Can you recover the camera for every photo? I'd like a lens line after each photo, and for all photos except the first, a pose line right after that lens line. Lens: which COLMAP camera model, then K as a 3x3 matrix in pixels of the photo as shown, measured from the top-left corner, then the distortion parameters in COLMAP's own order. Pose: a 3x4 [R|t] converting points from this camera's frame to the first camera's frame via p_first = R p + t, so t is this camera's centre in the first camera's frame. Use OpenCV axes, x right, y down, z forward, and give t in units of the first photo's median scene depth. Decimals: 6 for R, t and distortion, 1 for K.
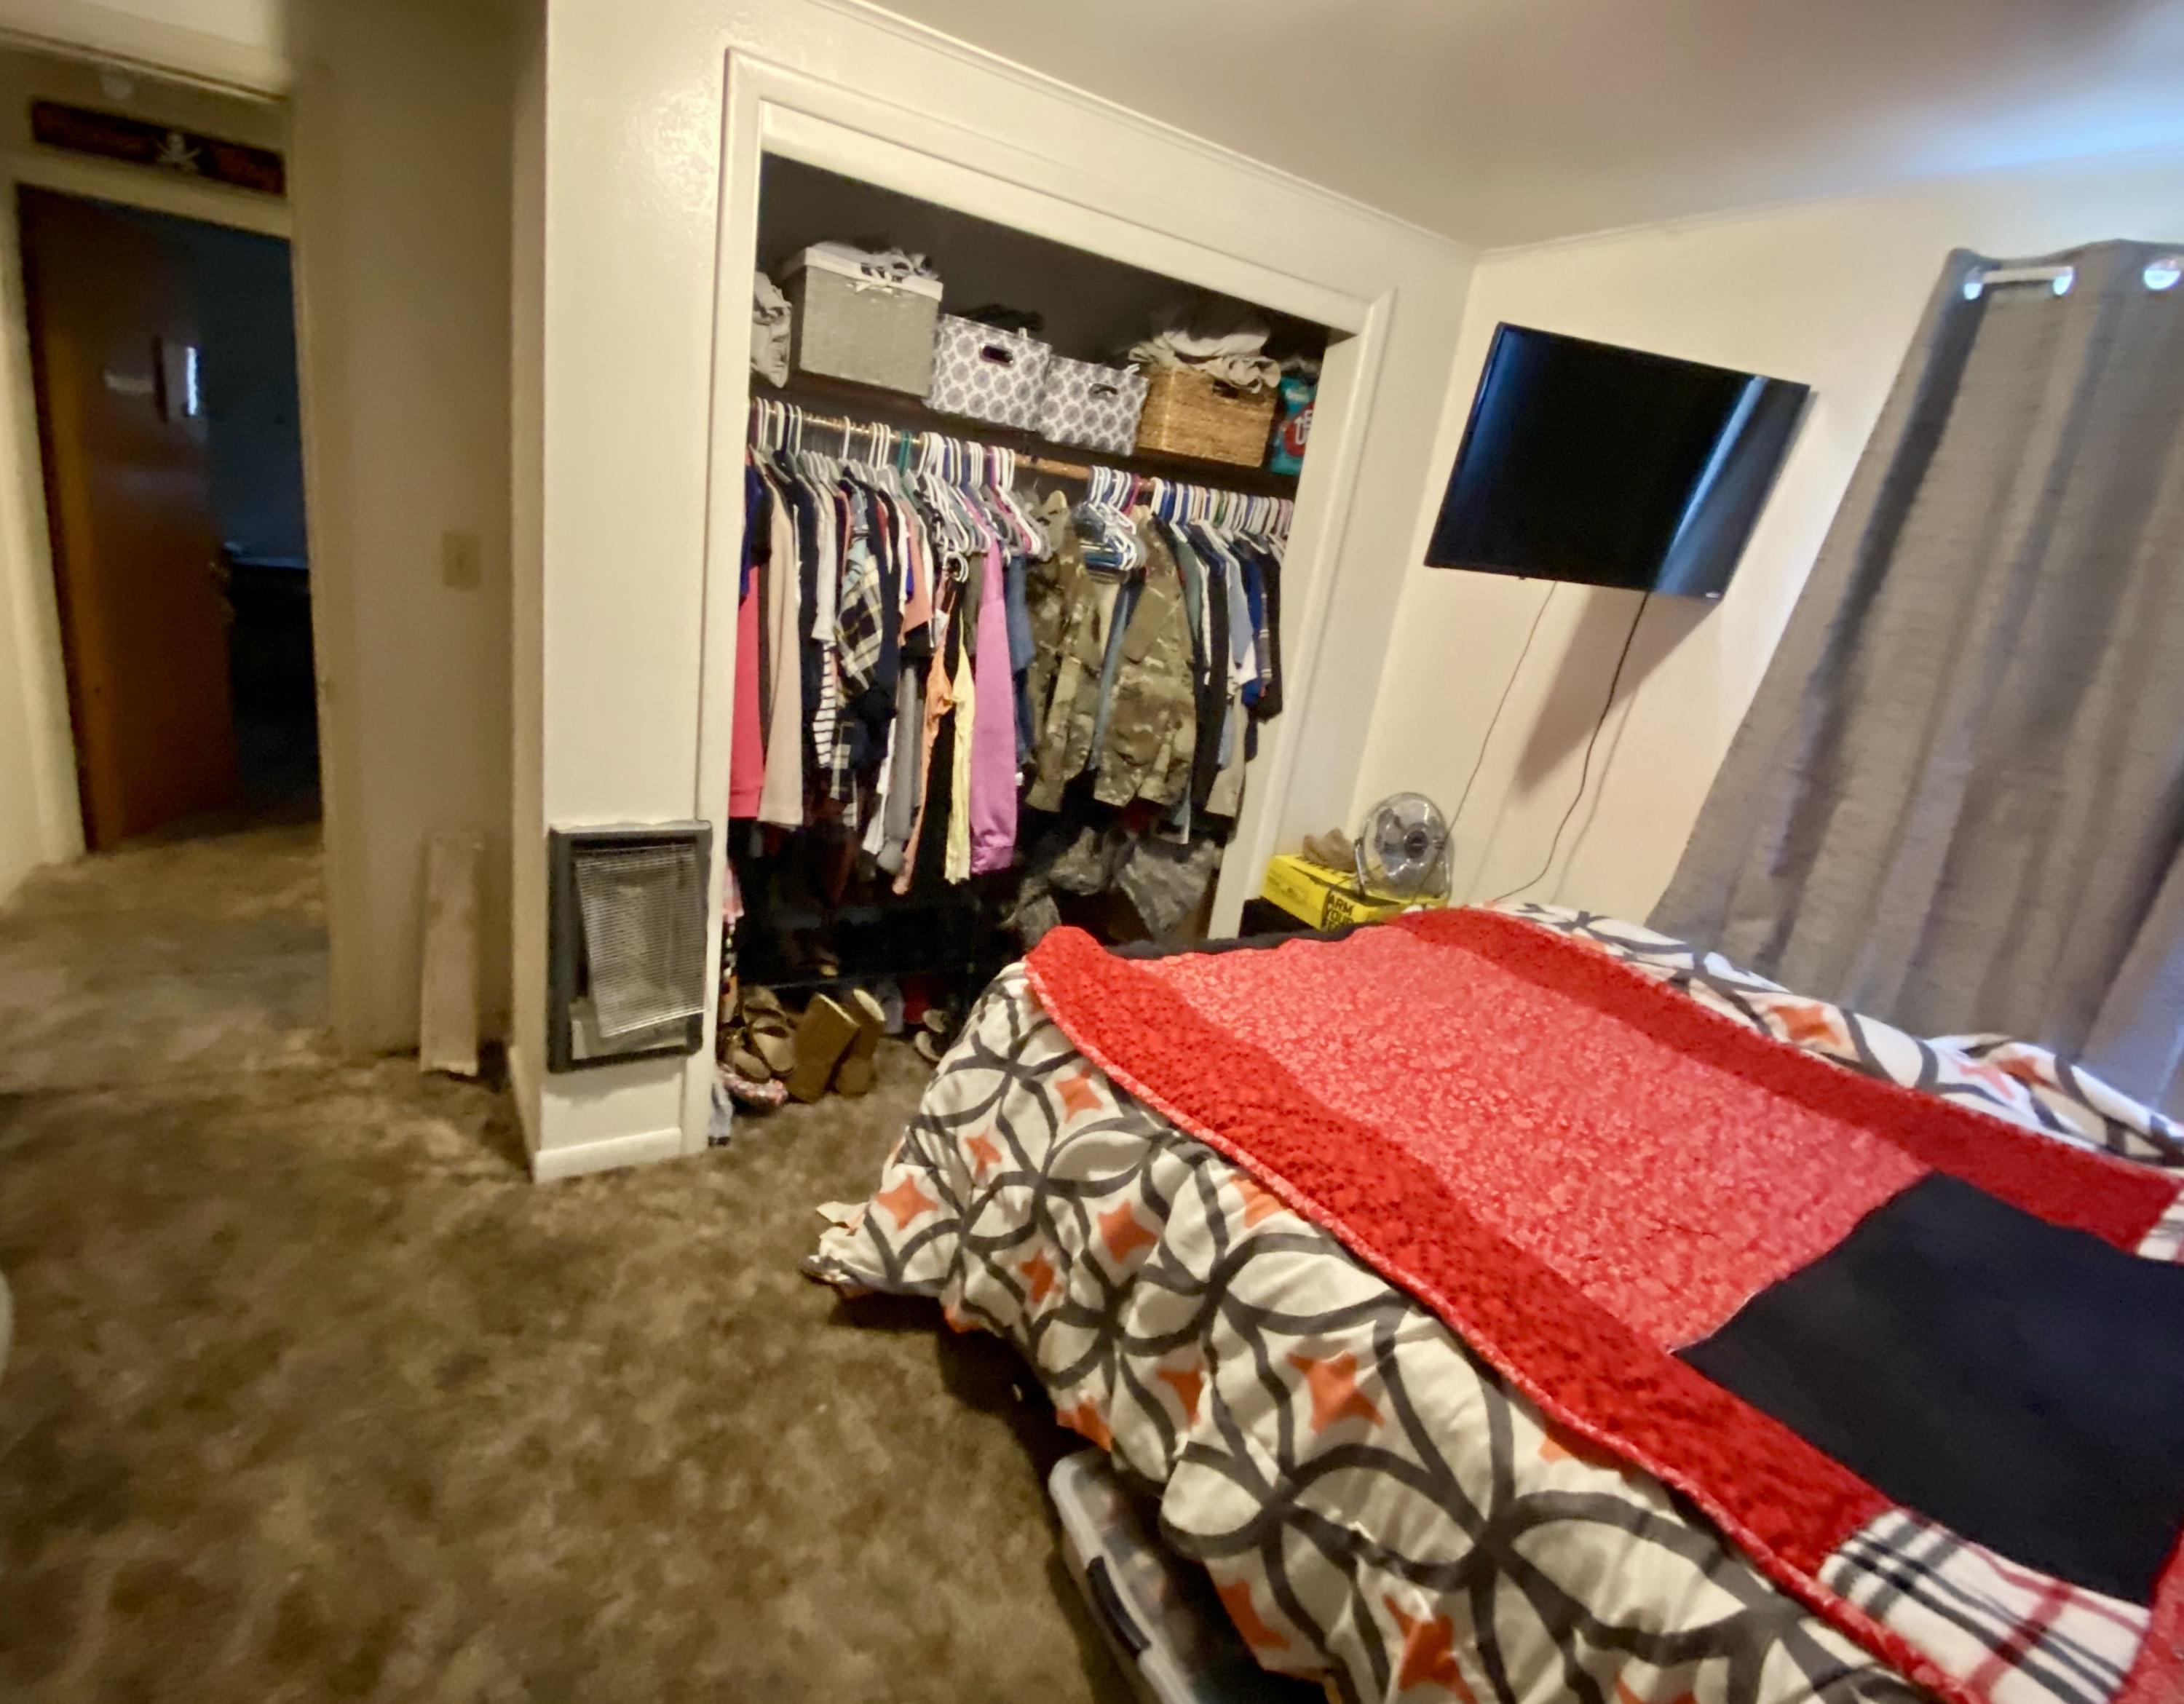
lens RADIAL K [[1069.0, 0, 1084.5], [0, 1069.0, 860.4], [0, 0, 1]] dist [0.000805, 0.000140]
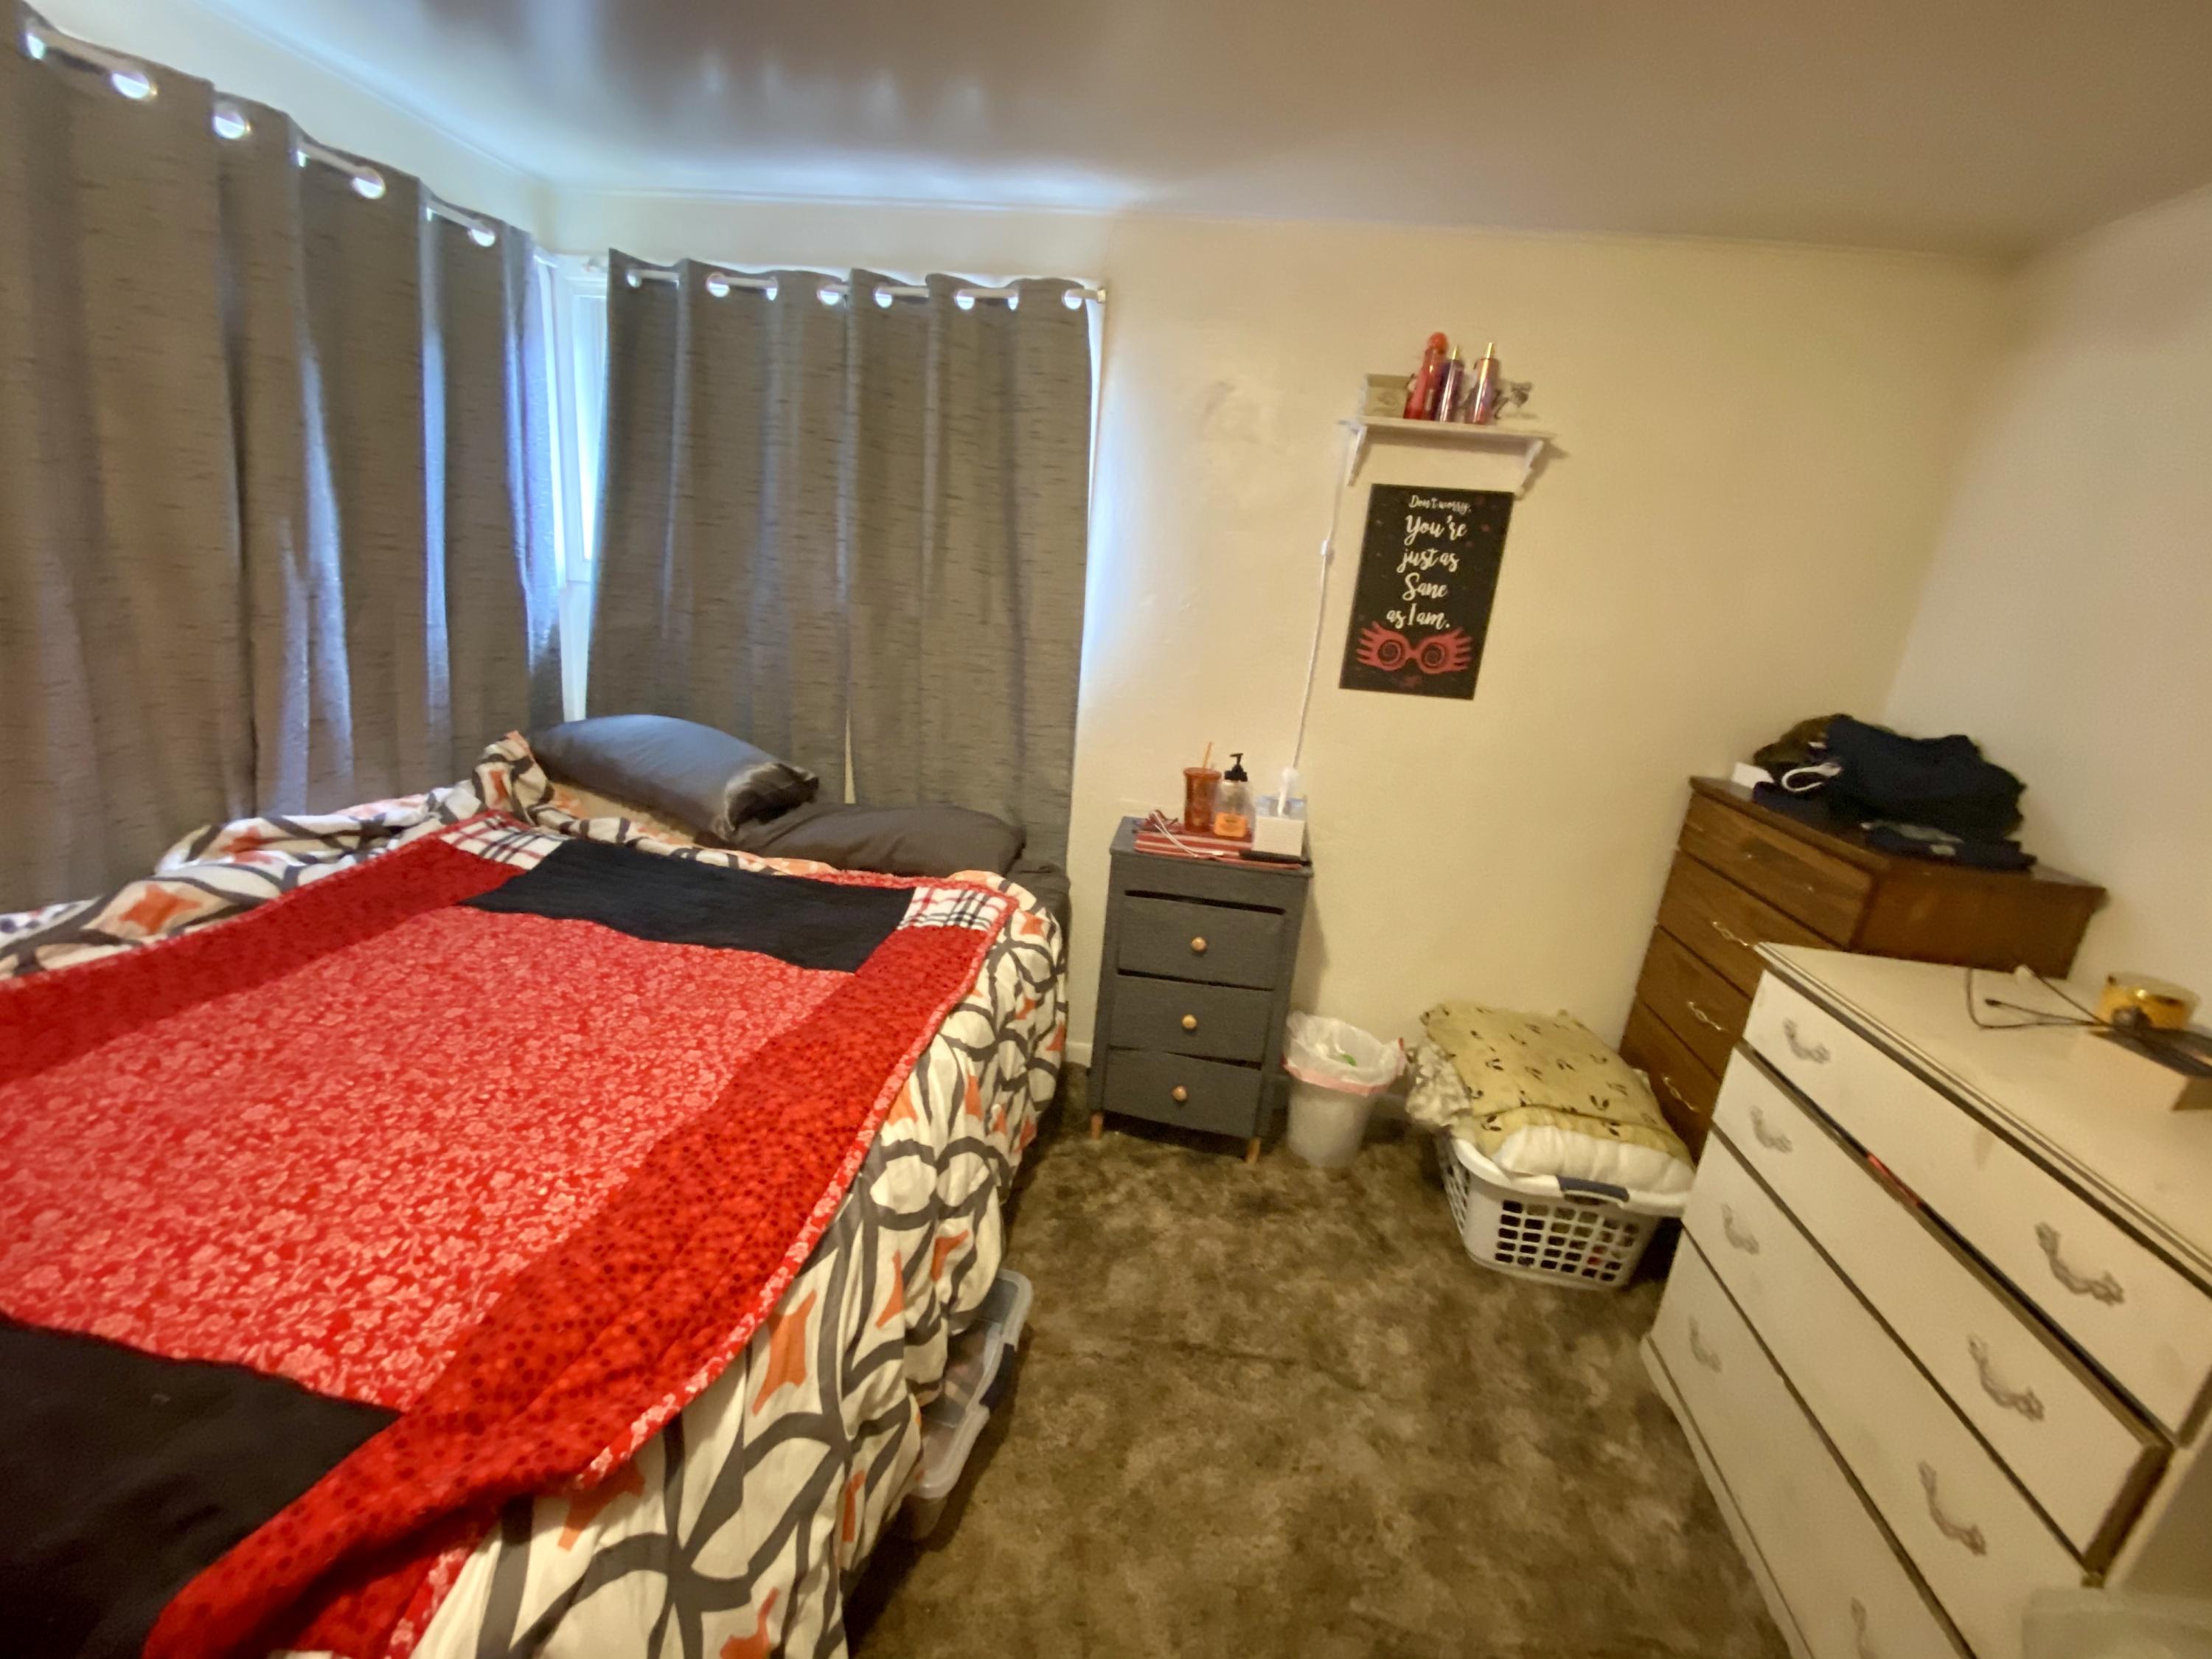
lens RADIAL K [[904.0, 0, 1107.3], [0, 904.0, 832.8], [0, 0, 1]] dist [0.002226, -0.012223]
pose [[-0.702389, -0.391153, 0.594684, -0.338964], [-0.004504, 0.837898, 0.545808, -0.342236], [-0.711779, 0.380691, -0.590292, 0.909372]]
